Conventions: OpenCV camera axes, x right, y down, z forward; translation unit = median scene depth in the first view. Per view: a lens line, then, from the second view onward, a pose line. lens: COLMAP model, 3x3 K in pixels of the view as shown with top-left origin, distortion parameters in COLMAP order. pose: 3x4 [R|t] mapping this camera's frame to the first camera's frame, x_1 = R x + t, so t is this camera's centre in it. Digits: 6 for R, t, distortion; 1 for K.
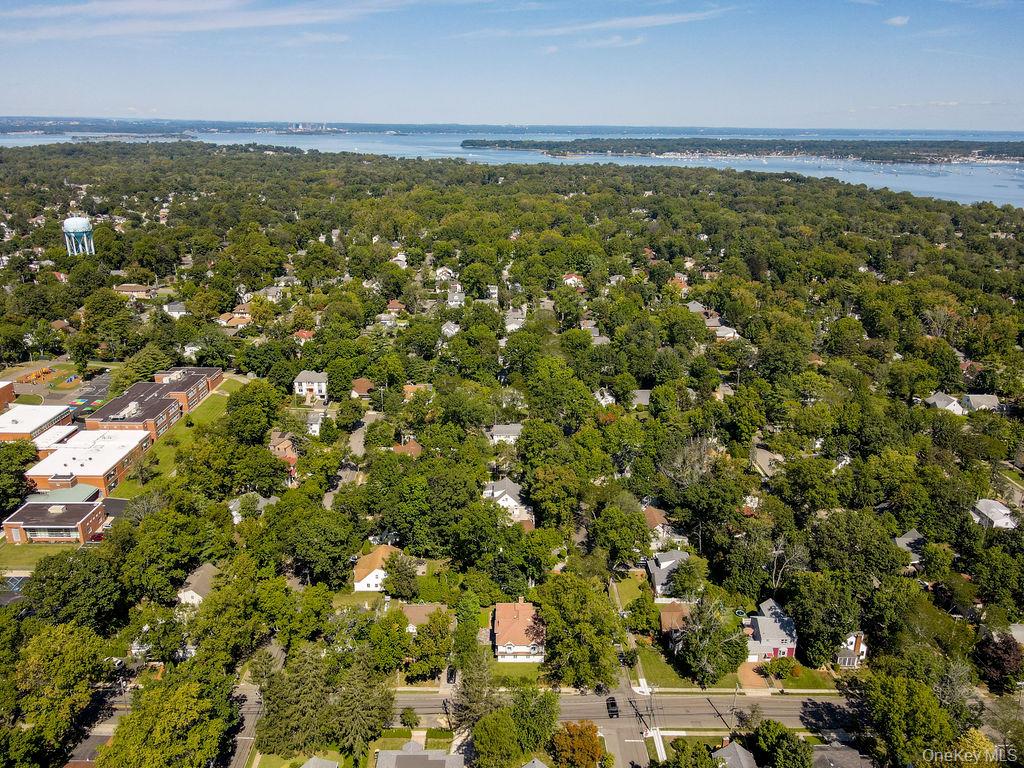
lens RADIAL K [[753.3, 0, 513.6], [0, 753.3, 386.8], [0, 0, 1]] dist [0.004040, 0.011453]
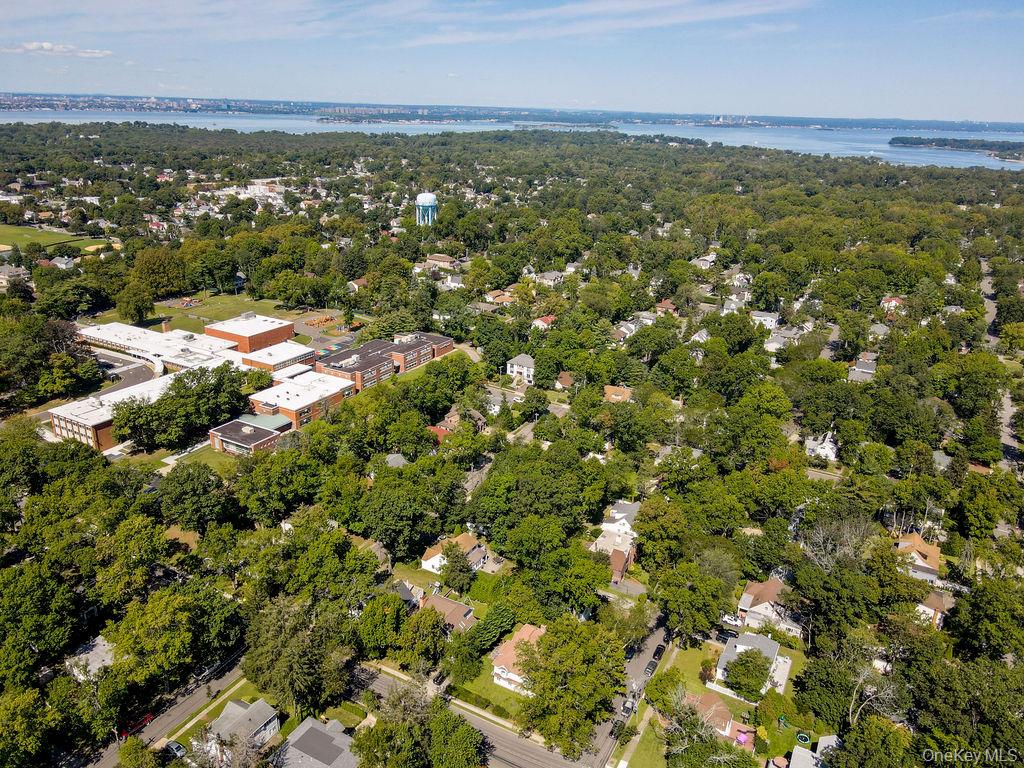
lens RADIAL K [[753.3, 0, 510.7], [0, 753.3, 391.9], [0, 0, 1]] dist [0.004040, 0.011453]
pose [[0.866553, 0.187846, -0.462384, 0.289672], [-0.181020, 0.981674, 0.059561, -0.042946], [0.465099, 0.032088, 0.884677, 0.123922]]
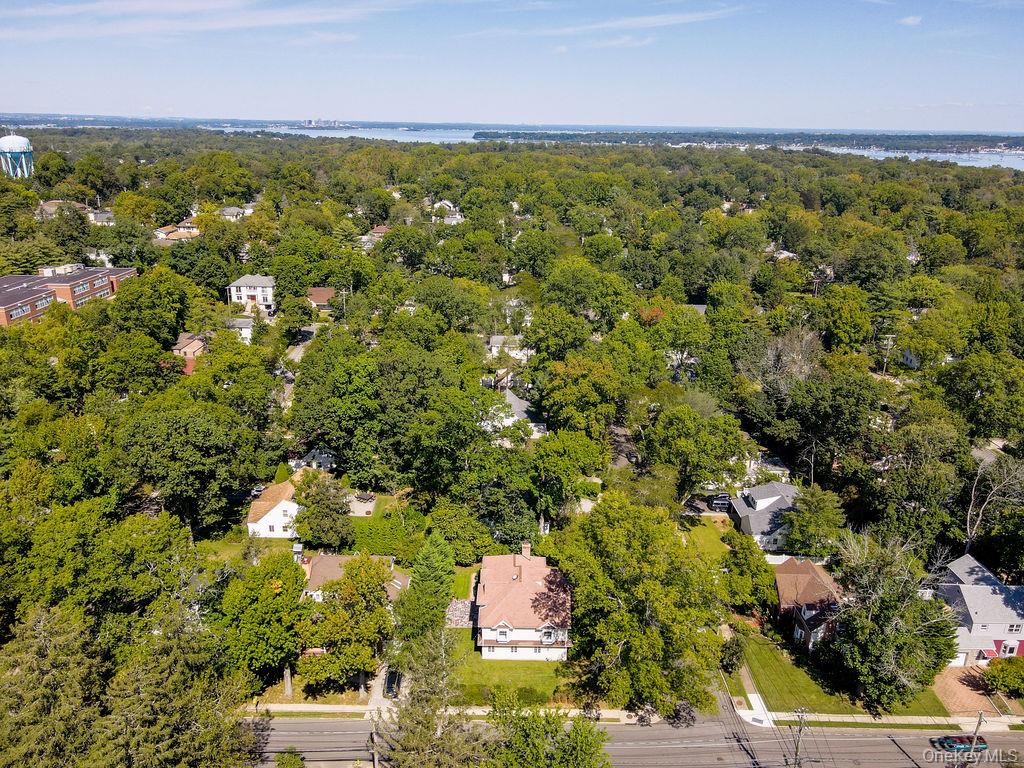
lens RADIAL K [[753.3, 0, 514.7], [0, 753.3, 384.8], [0, 0, 1]] dist [0.004040, 0.011453]
pose [[0.999877, 0.008779, -0.013026, 0.006390], [-0.008815, 0.999958, -0.002701, 0.133079], [0.013001, 0.002816, 0.999912, 0.359648]]
